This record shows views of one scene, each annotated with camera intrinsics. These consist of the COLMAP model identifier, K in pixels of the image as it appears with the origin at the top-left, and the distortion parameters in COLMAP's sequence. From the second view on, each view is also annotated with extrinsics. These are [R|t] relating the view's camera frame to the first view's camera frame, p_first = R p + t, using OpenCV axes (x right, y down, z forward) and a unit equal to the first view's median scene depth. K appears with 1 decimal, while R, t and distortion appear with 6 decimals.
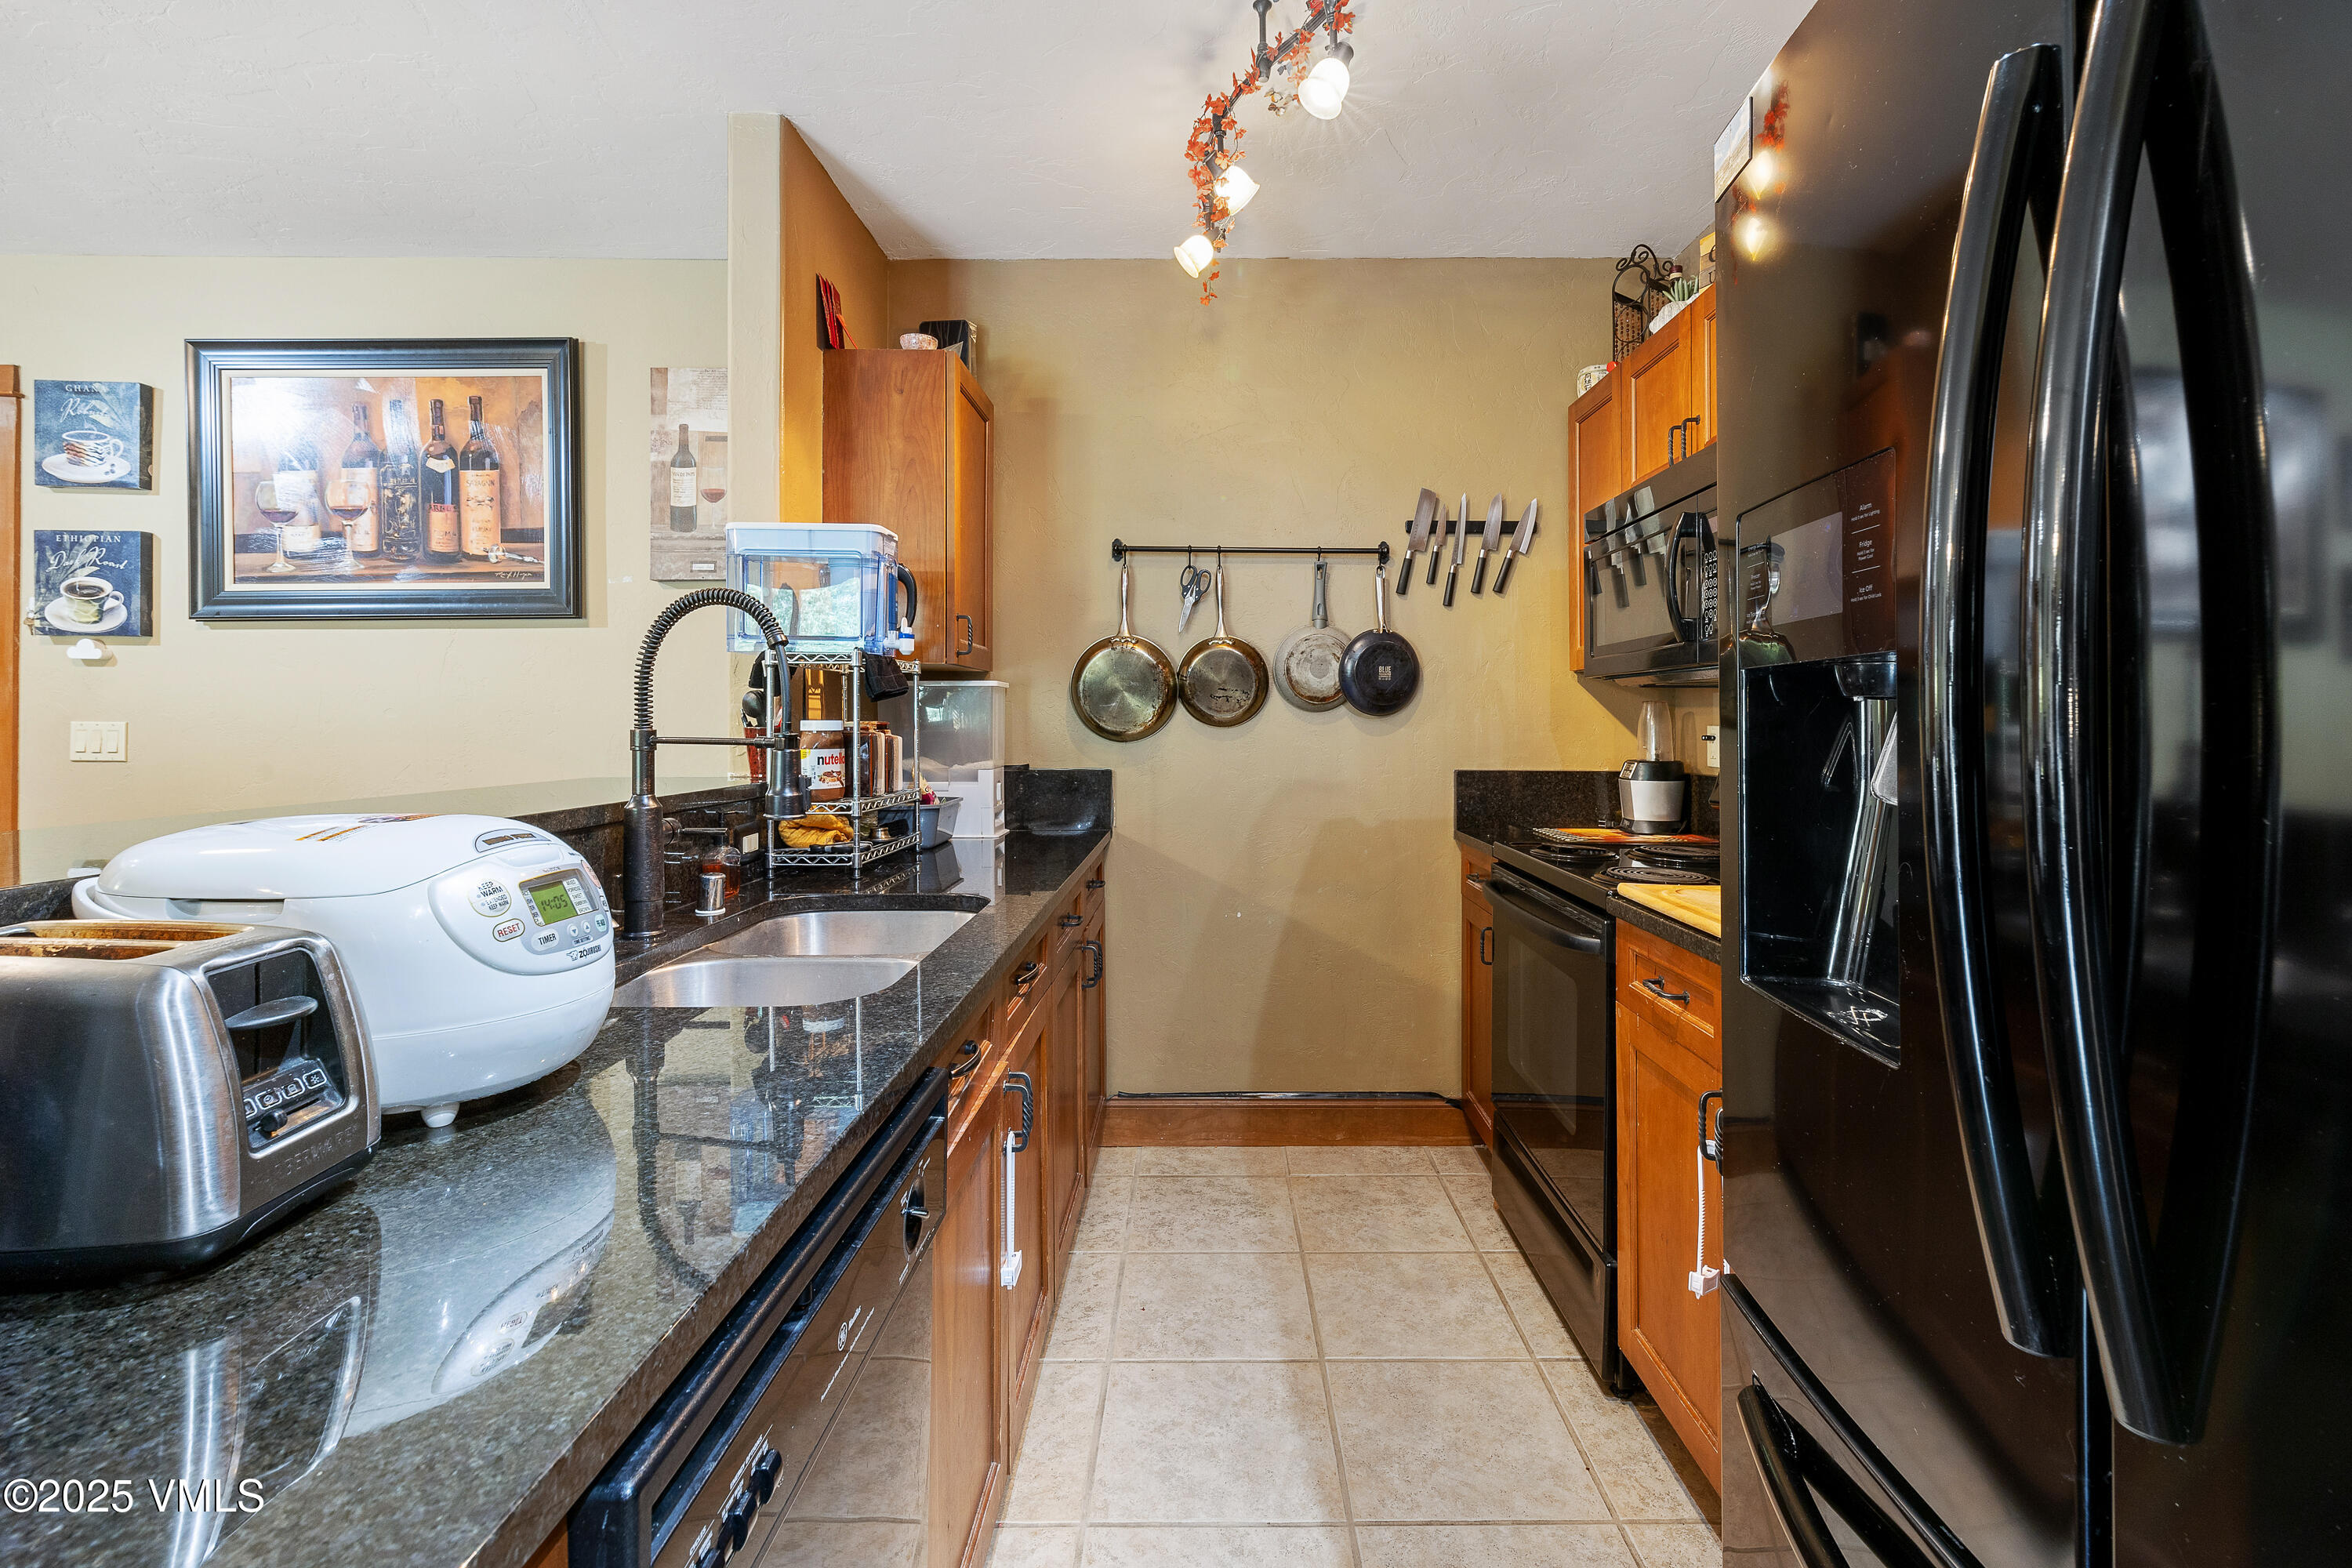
lens RADIAL K [[1035.8, 0, 1207.2], [0, 1035.8, 713.4], [0, 0, 1]] dist [0.001202, -0.001057]
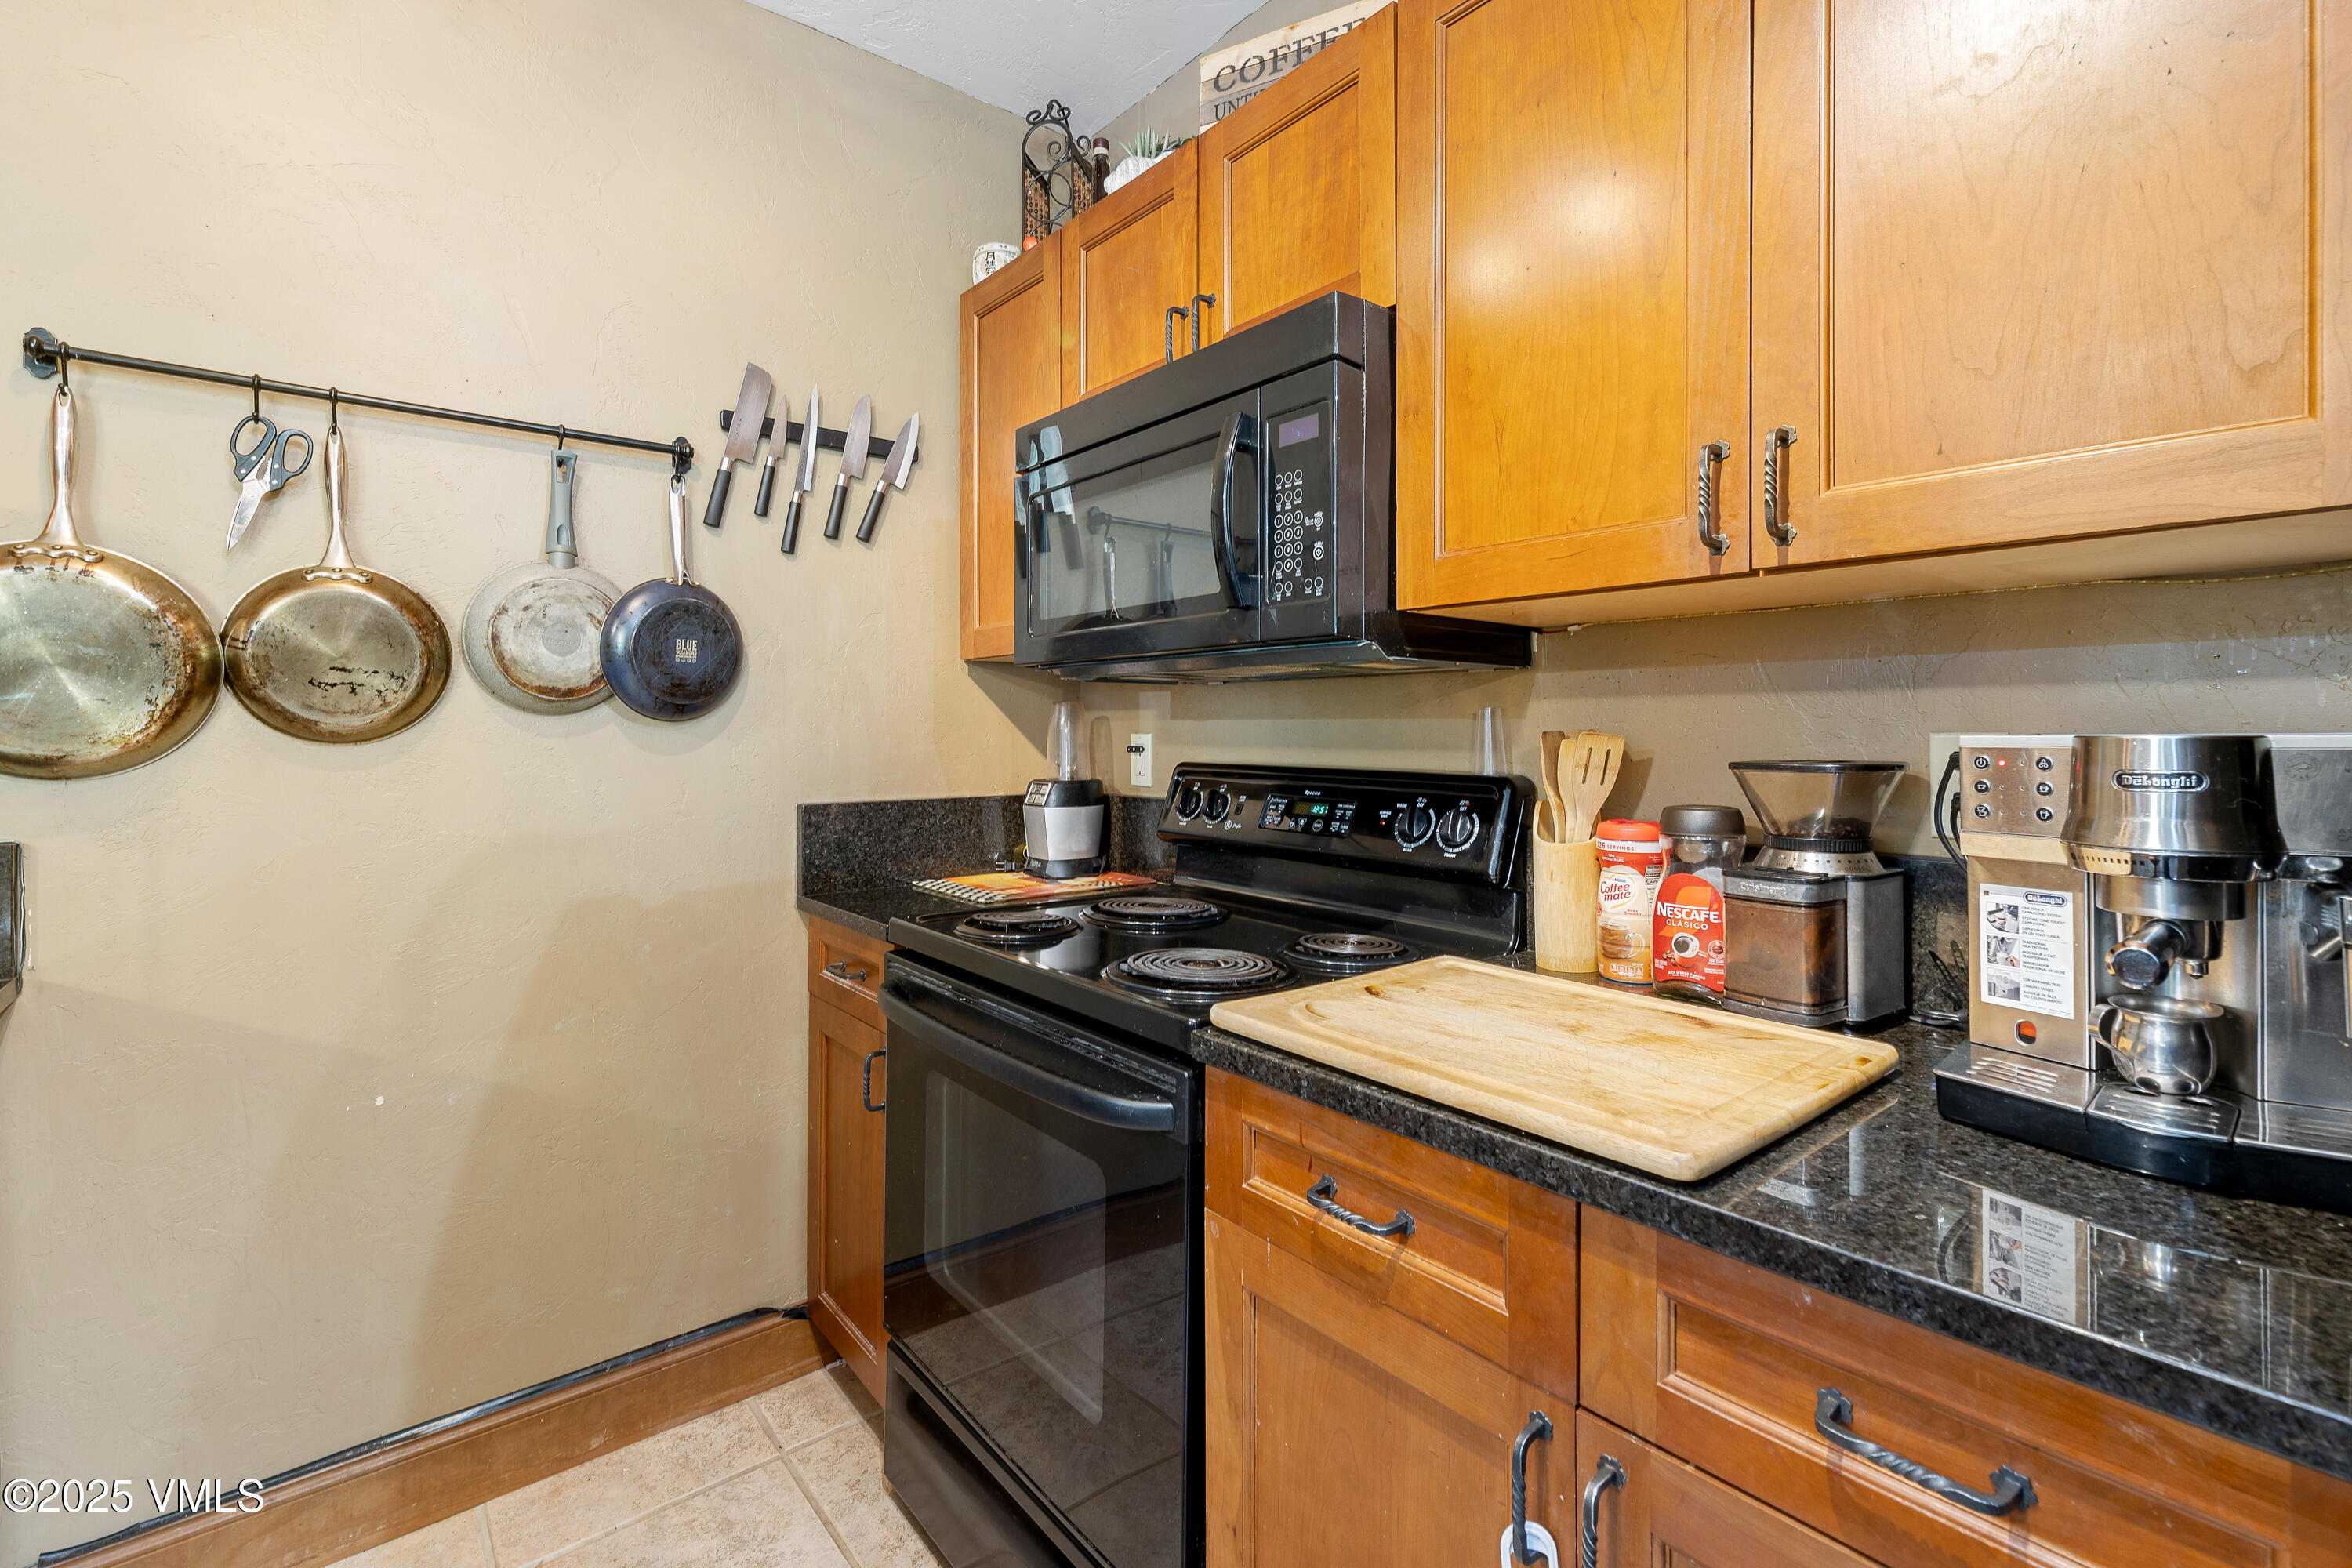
lens RADIAL K [[1035.8, 0, 1189.2], [0, 1035.8, 716.2], [0, 0, 1]] dist [0.001202, -0.001057]
pose [[0.766462, 0.003113, 0.642283, 0.007305], [0.000072, 0.999988, -0.004933, 0.002095], [-0.642290, 0.003828, 0.766452, 0.341093]]
